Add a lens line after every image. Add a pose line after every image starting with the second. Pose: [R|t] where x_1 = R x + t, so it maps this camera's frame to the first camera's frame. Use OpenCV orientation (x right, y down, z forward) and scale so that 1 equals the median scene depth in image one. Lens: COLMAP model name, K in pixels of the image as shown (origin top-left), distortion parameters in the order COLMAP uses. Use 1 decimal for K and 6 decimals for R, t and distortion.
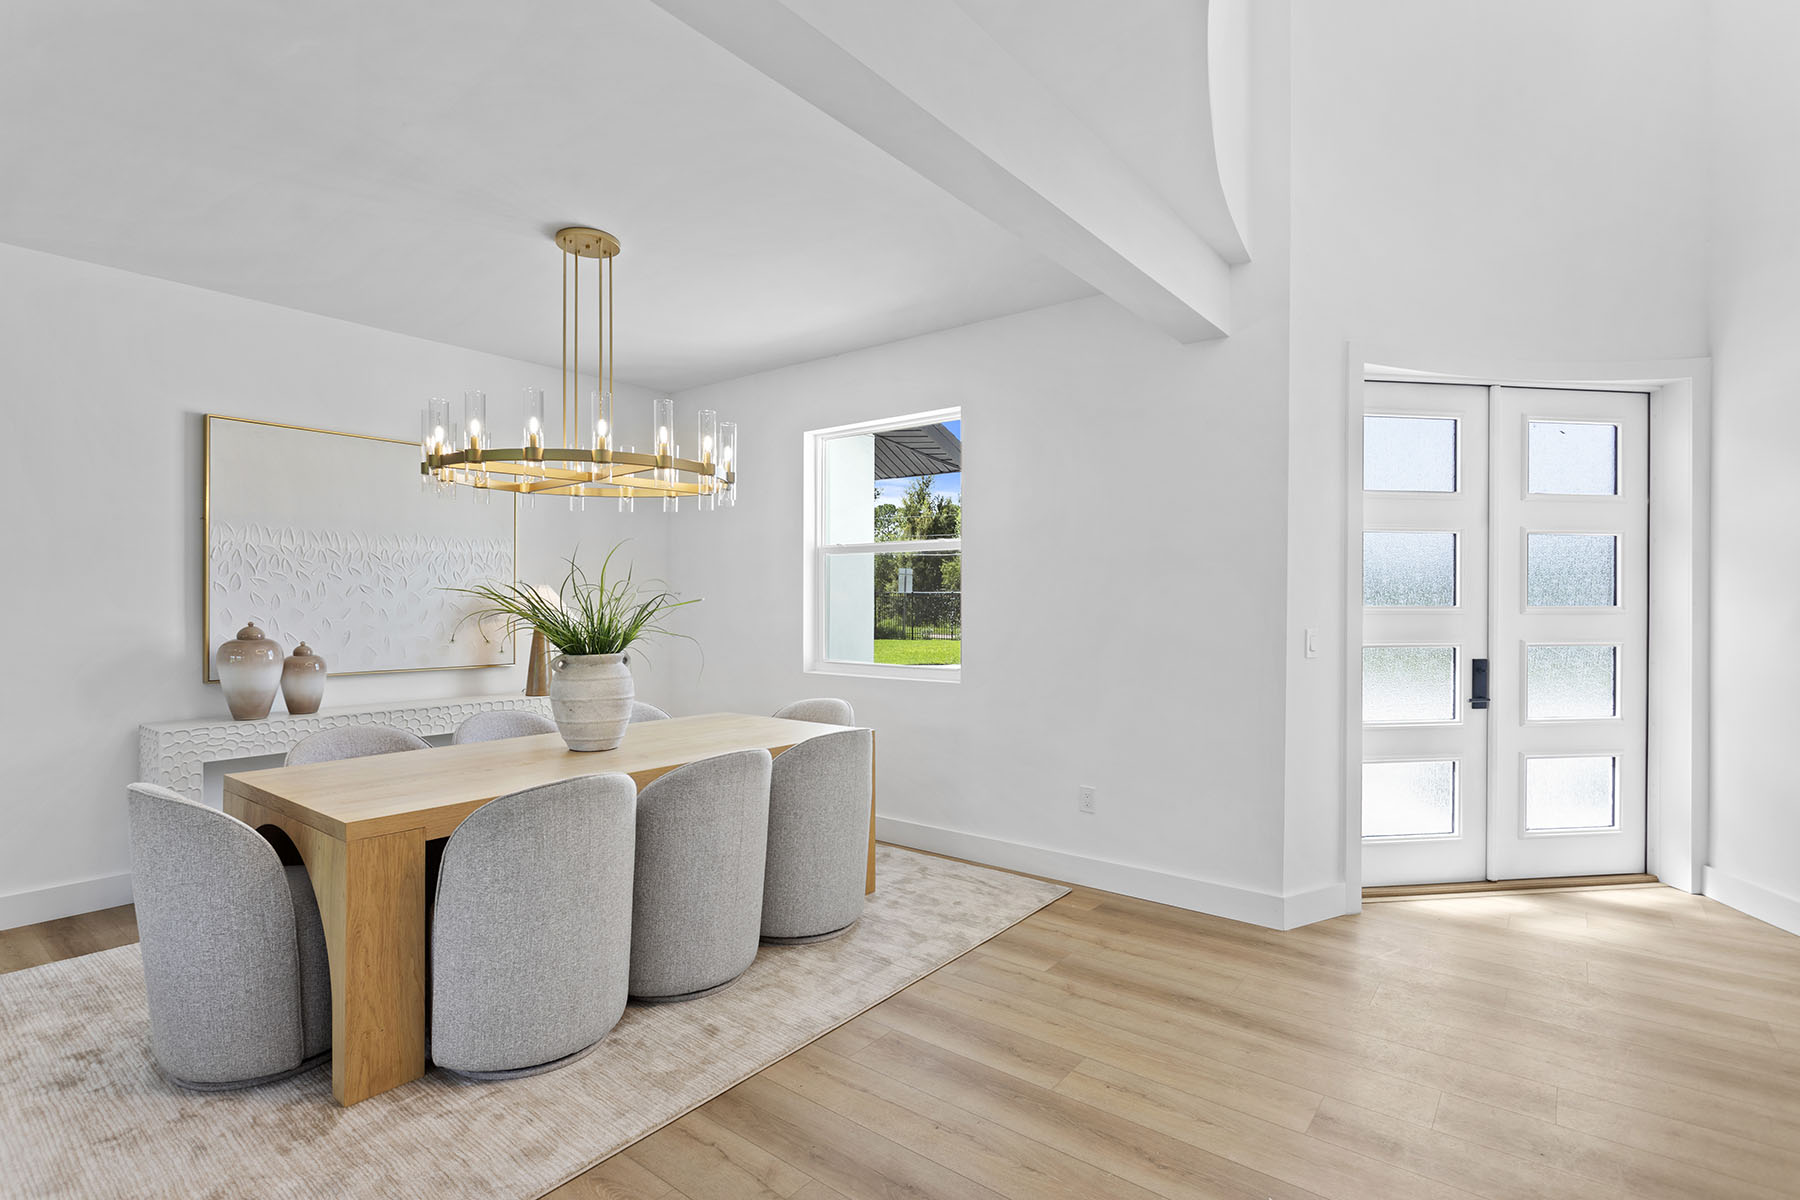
lens RADIAL K [[877.2, 0, 910.5], [0, 877.2, 596.4], [0, 0, 1]] dist [-0.013599, -0.000221]
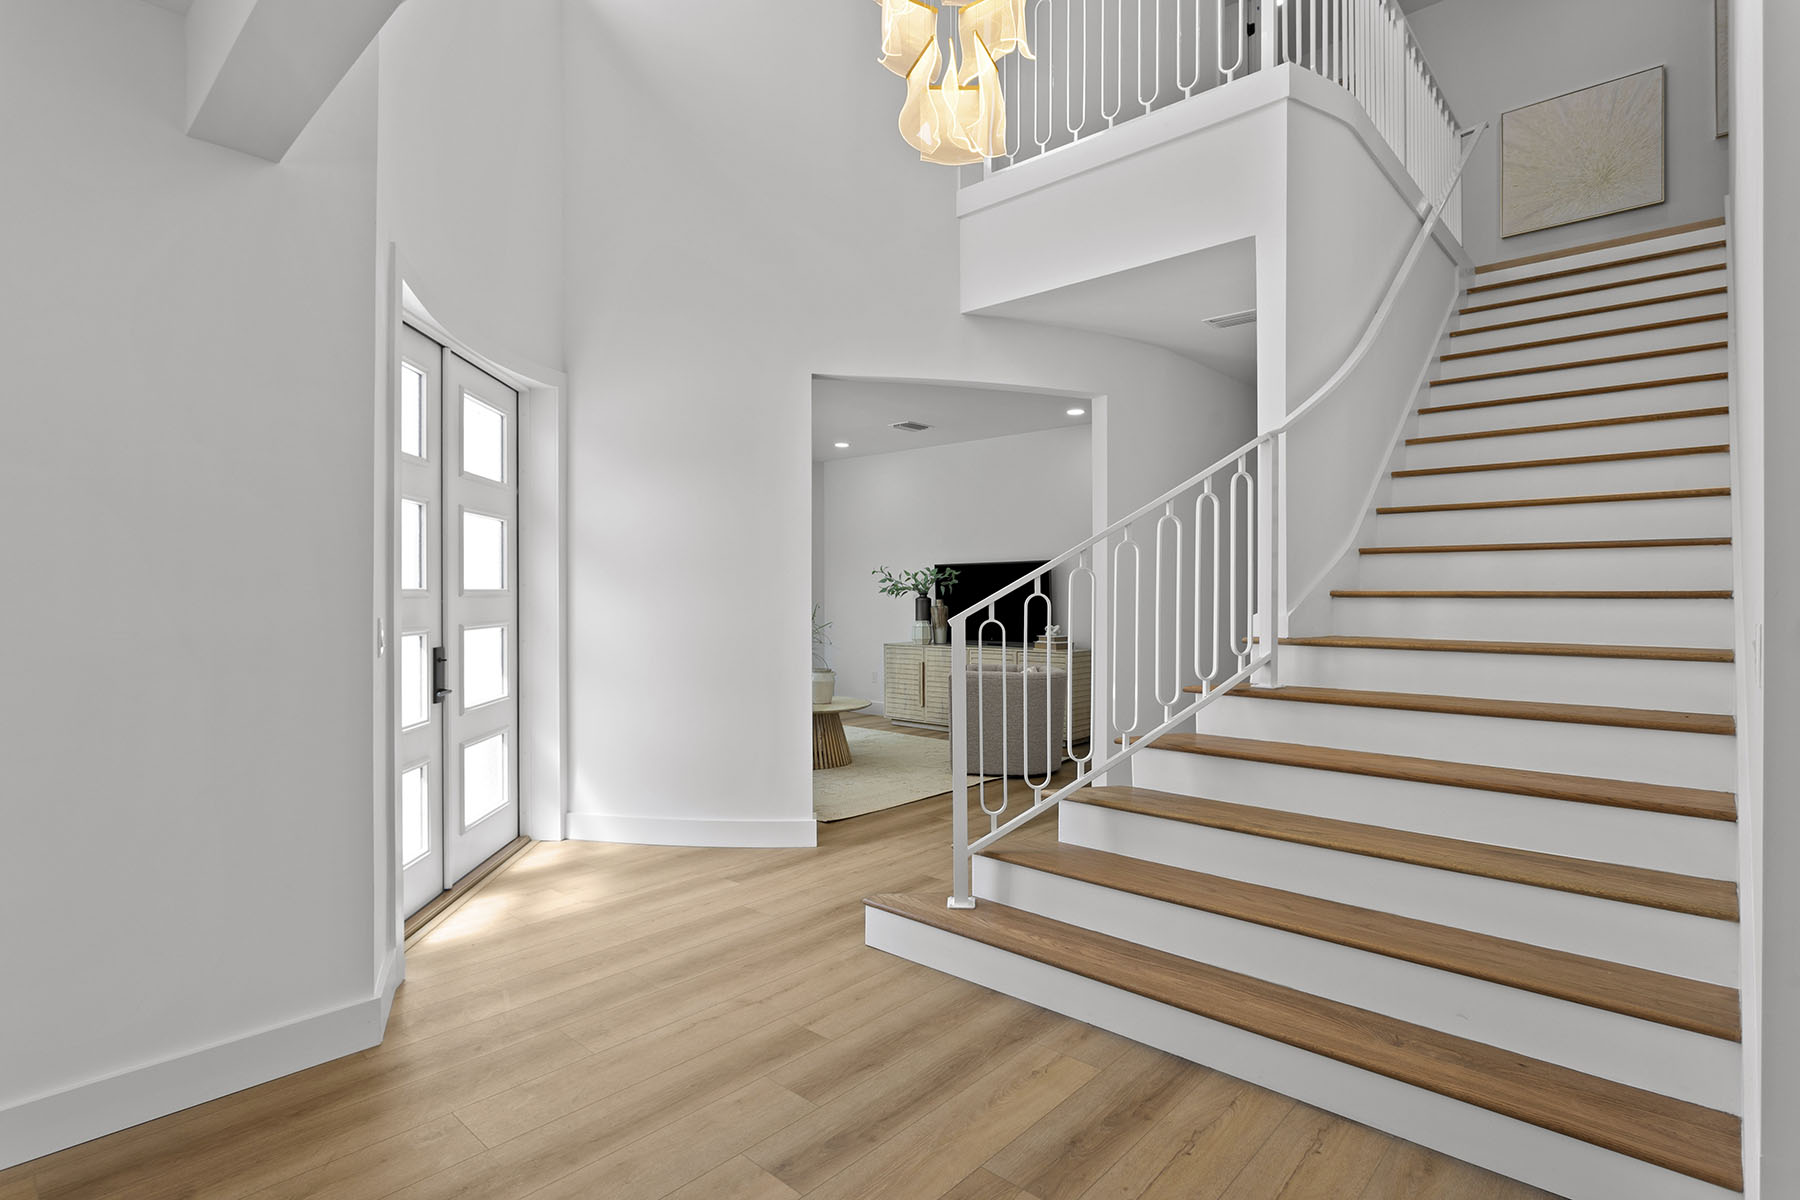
lens RADIAL K [[877.2, 0, 910.5], [0, 877.2, 596.4], [0, 0, 1]] dist [-0.013599, -0.000221]
pose [[0.085971, -0.005605, 0.996282, -0.212324], [0.004176, 0.999977, 0.005265, 0.018589], [-0.996289, 0.003707, 0.085993, 0.468478]]
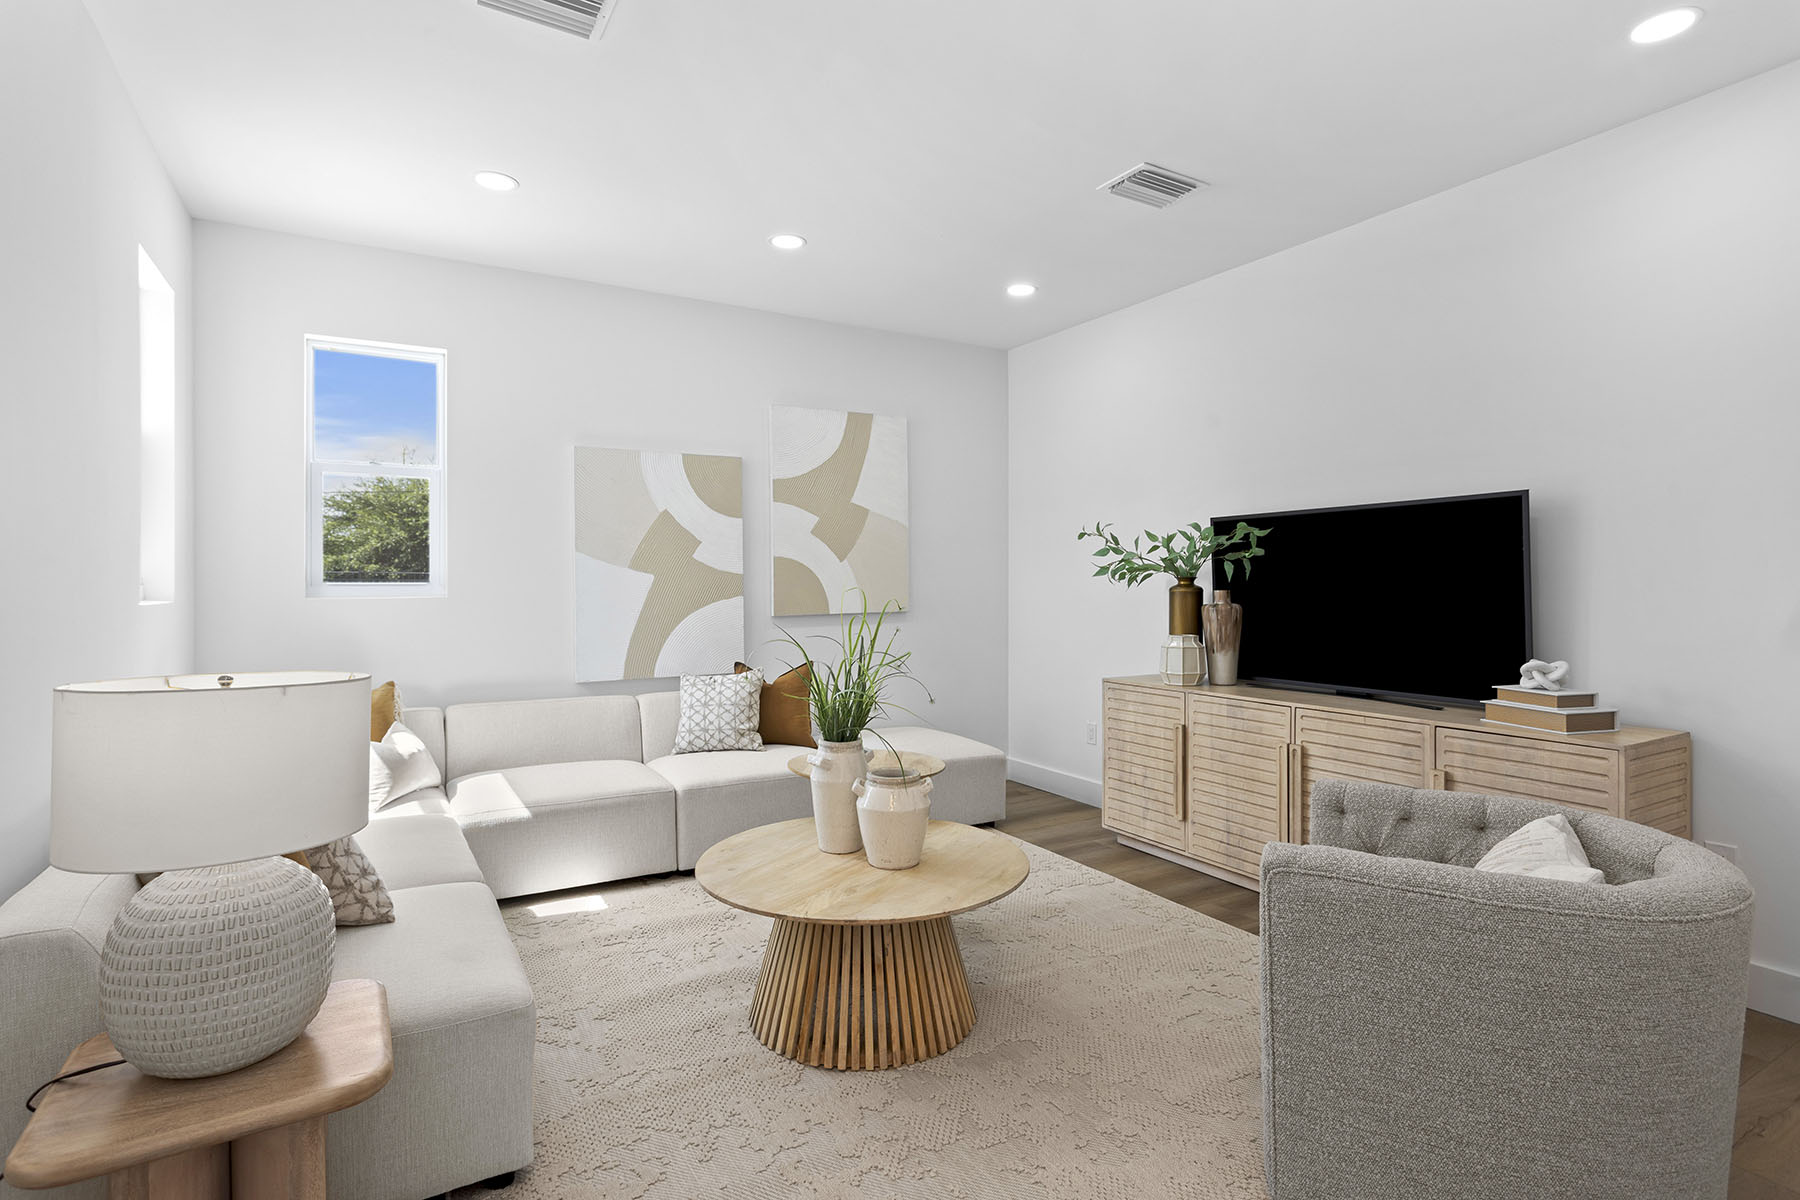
lens RADIAL K [[894.3, 0, 902.0], [0, 894.3, 582.6], [0, 0, 1]] dist [0.002322, 0.000280]
pose [[0.383553, -0.001767, 0.923517, 0.914845], [0.002201, 0.999997, 0.000999, 0.027665], [-0.923516, 0.001650, 0.383556, 0.531287]]
